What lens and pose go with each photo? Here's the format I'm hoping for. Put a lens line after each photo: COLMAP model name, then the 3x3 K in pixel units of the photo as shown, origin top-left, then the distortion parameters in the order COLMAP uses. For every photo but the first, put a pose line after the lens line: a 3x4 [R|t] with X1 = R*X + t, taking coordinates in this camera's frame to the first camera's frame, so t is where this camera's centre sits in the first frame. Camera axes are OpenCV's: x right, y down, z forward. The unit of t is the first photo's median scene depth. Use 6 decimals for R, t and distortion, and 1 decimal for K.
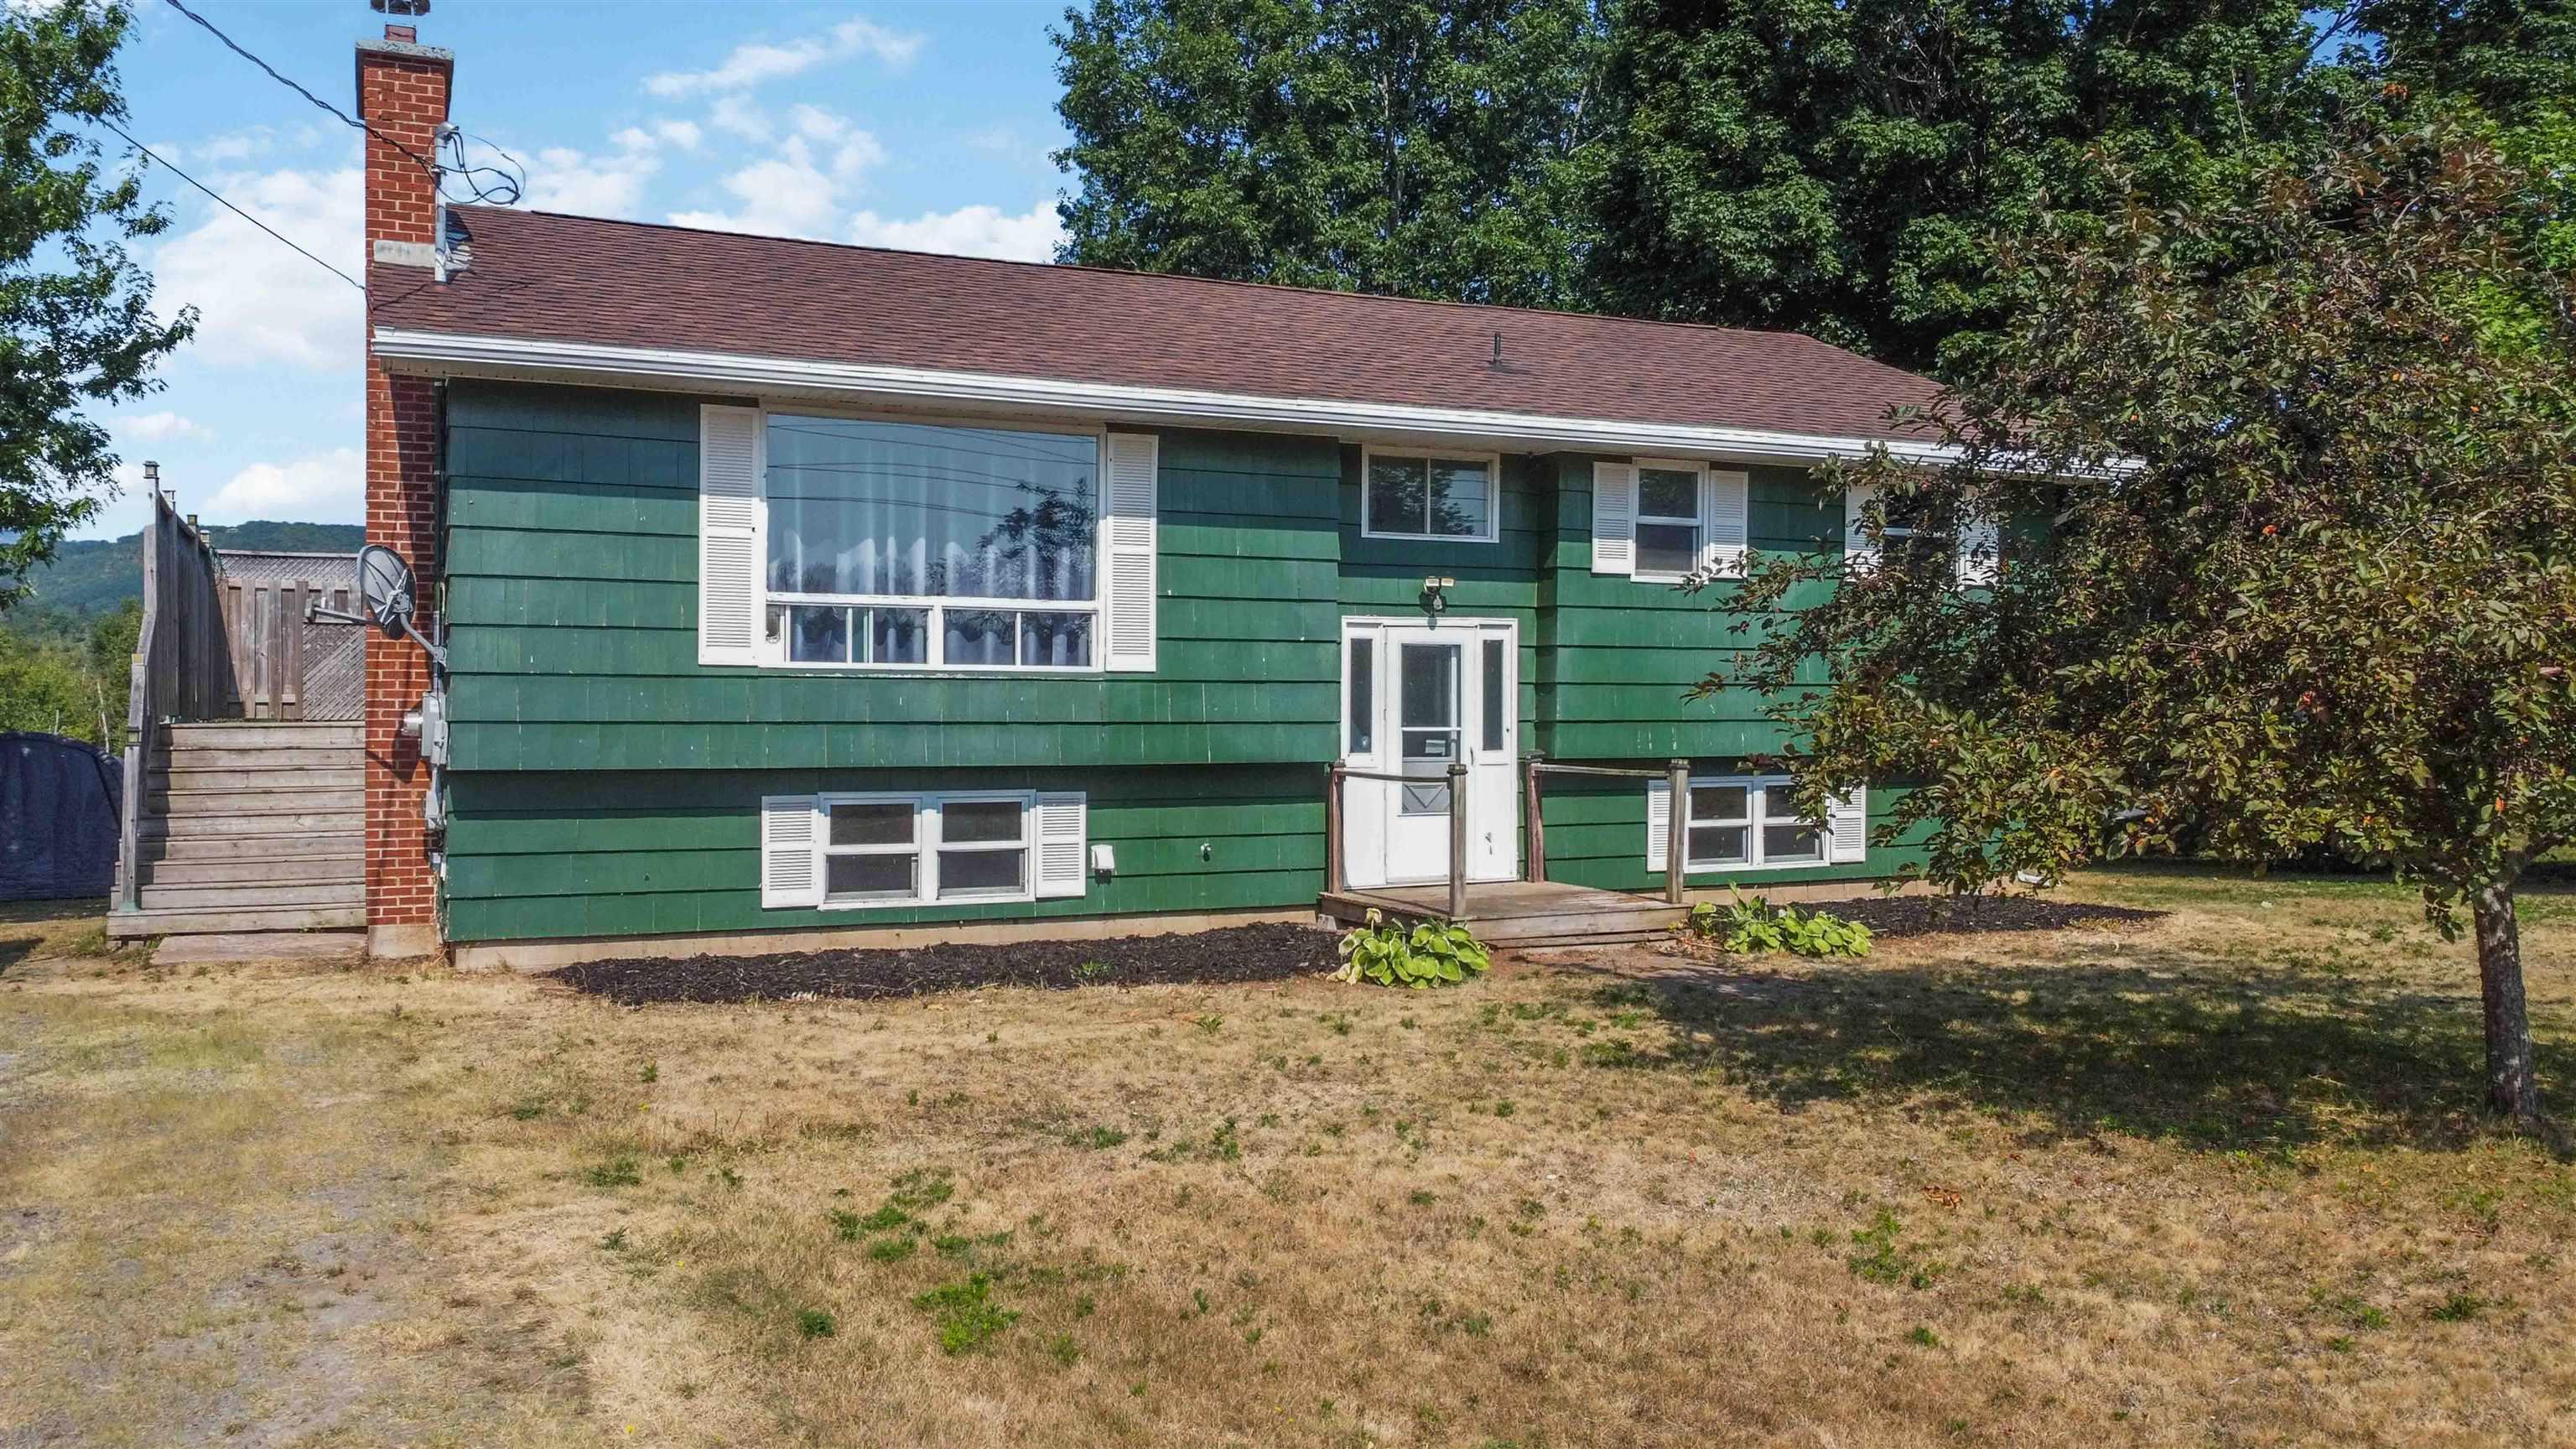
lens RADIAL K [[1932.9, 0, 1275.4], [0, 1932.9, 734.6], [0, 0, 1]] dist [0.003559, -0.011091]
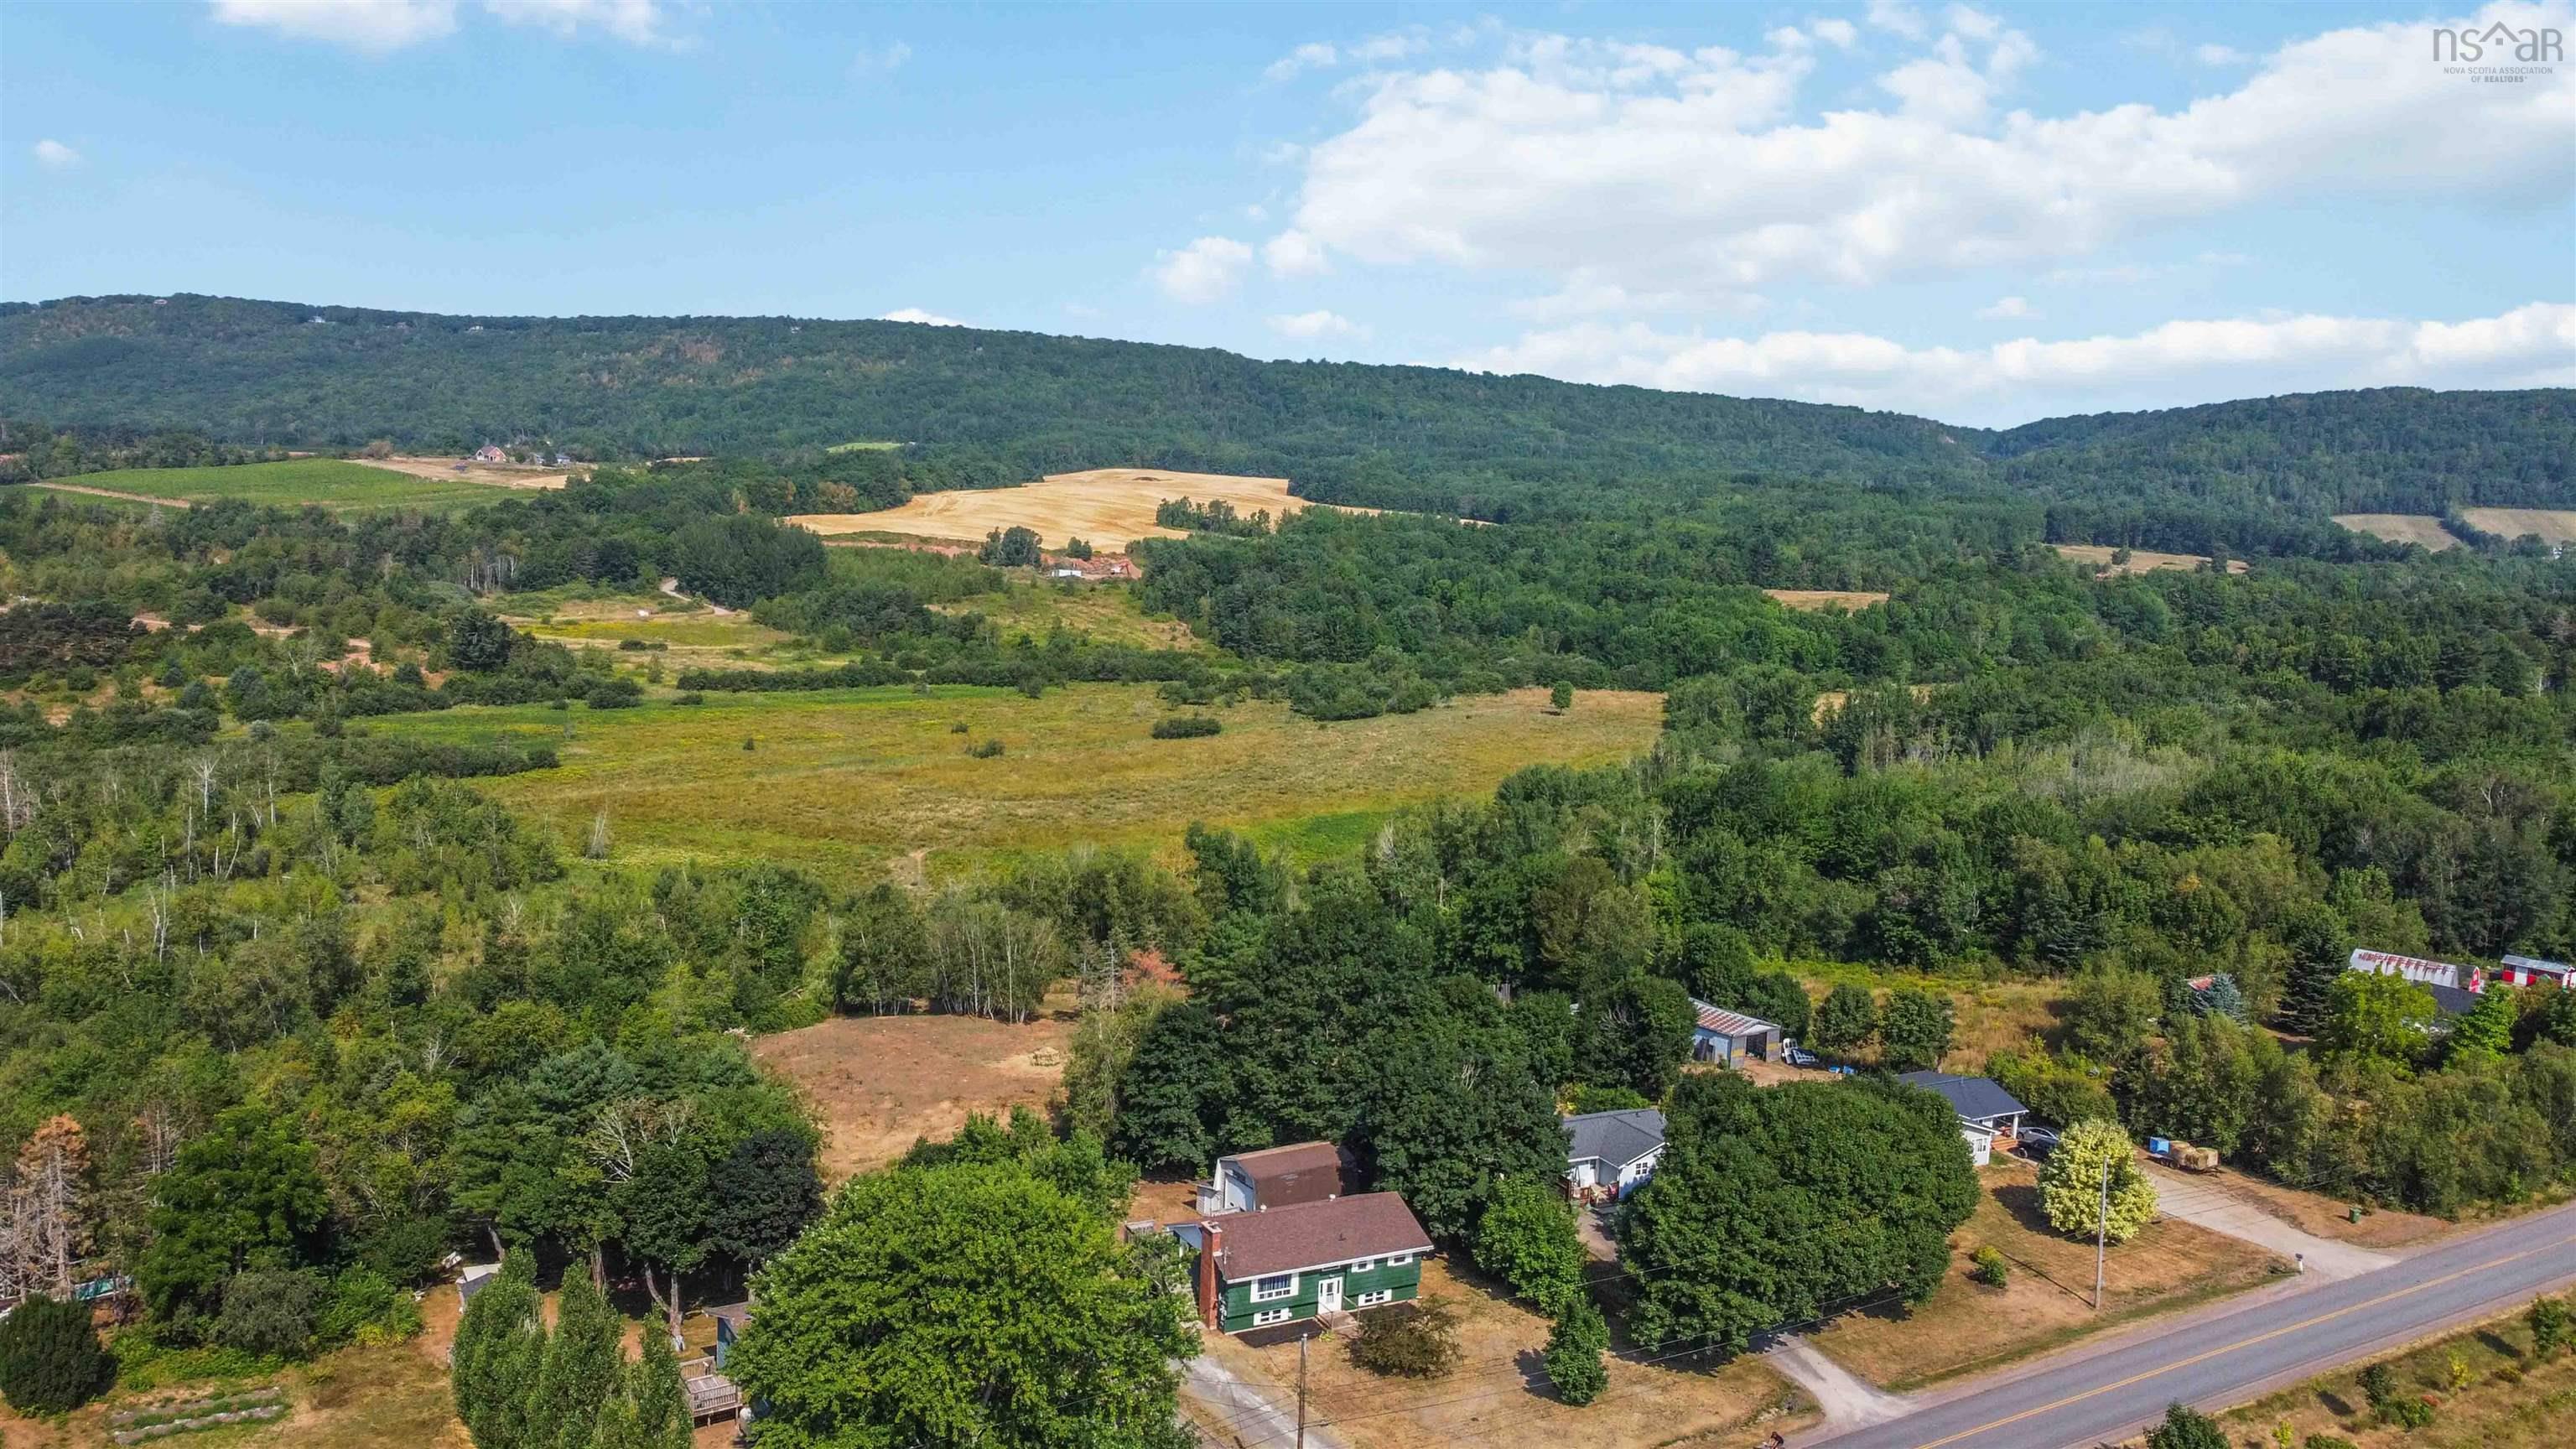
lens RADIAL K [[1932.9, 0, 1275.4], [0, 1932.9, 734.6], [0, 0, 1]] dist [0.003559, -0.011091]
pose [[0.998057, 0.036697, 0.050353, -0.665906], [-0.042306, 0.992433, 0.115269, -3.387331], [-0.045742, -0.117175, 0.992057, -6.998106]]
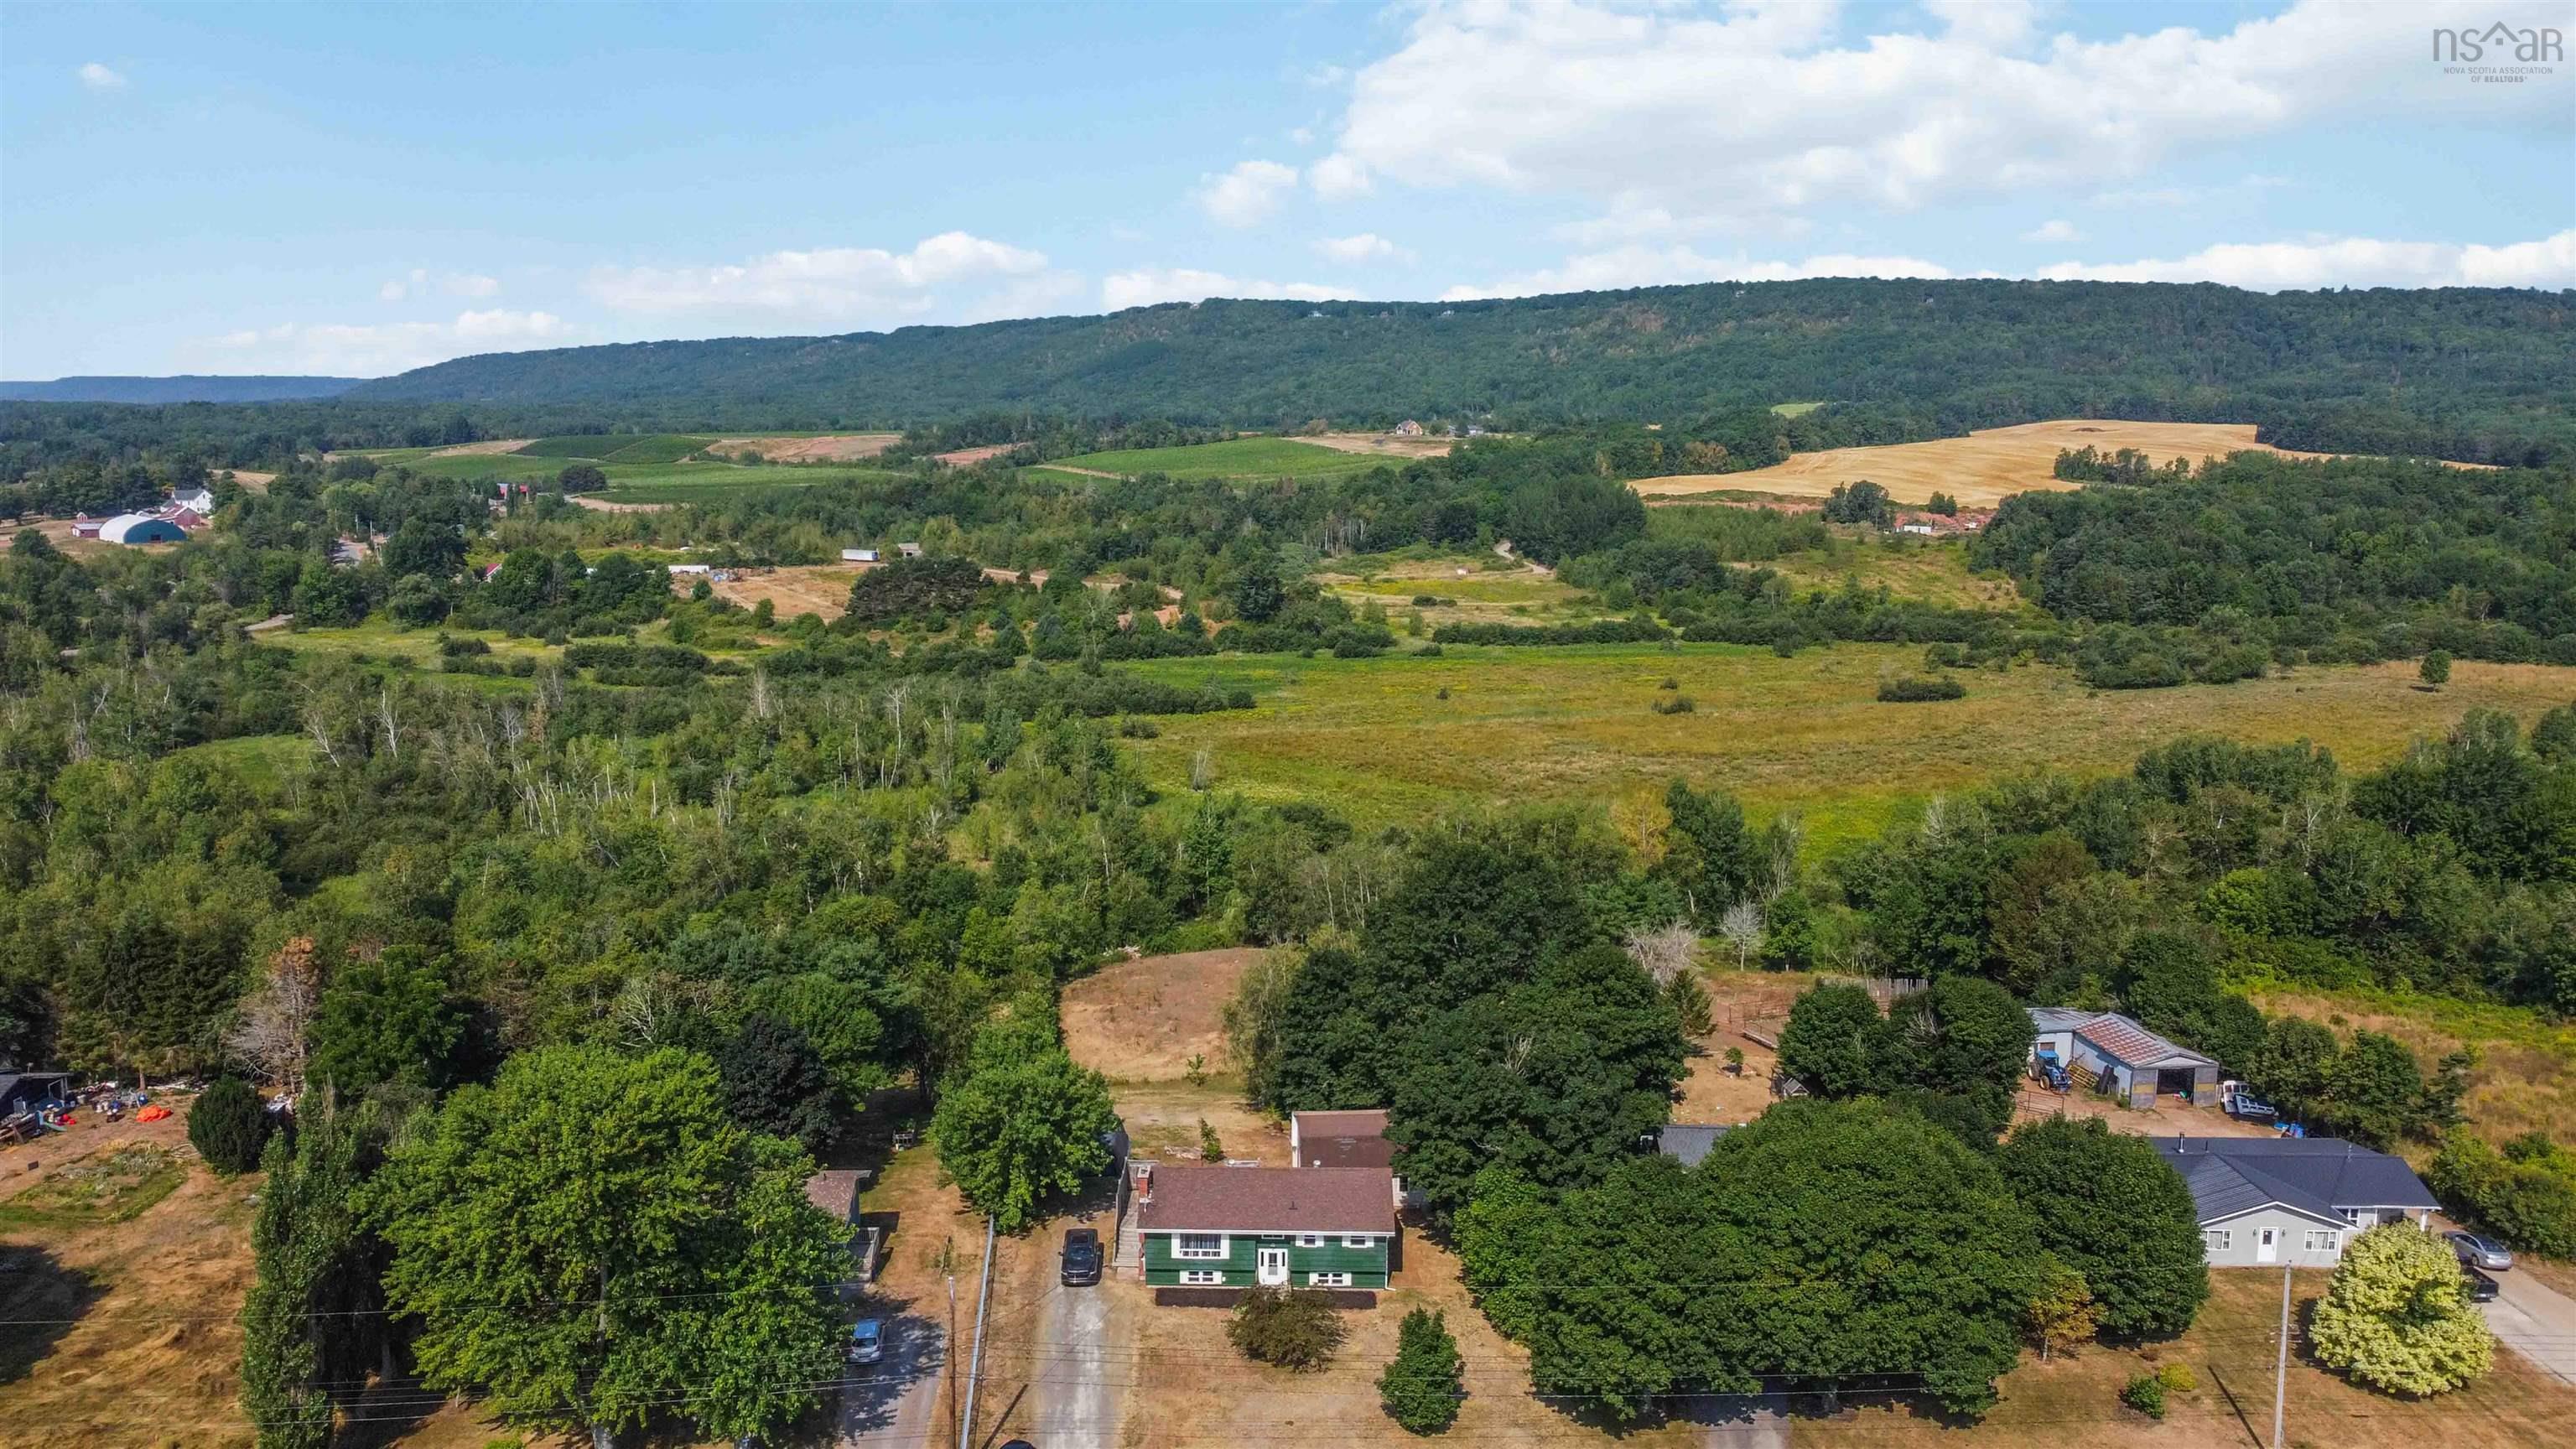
lens RADIAL K [[1932.9, 0, 1275.4], [0, 1932.9, 734.6], [0, 0, 1]] dist [0.003559, -0.011091]
pose [[0.898642, 0.075585, -0.432122, 3.268445], [-0.013392, 0.989312, 0.145196, -3.211926], [0.438478, -0.124693, 0.890050, -5.510817]]
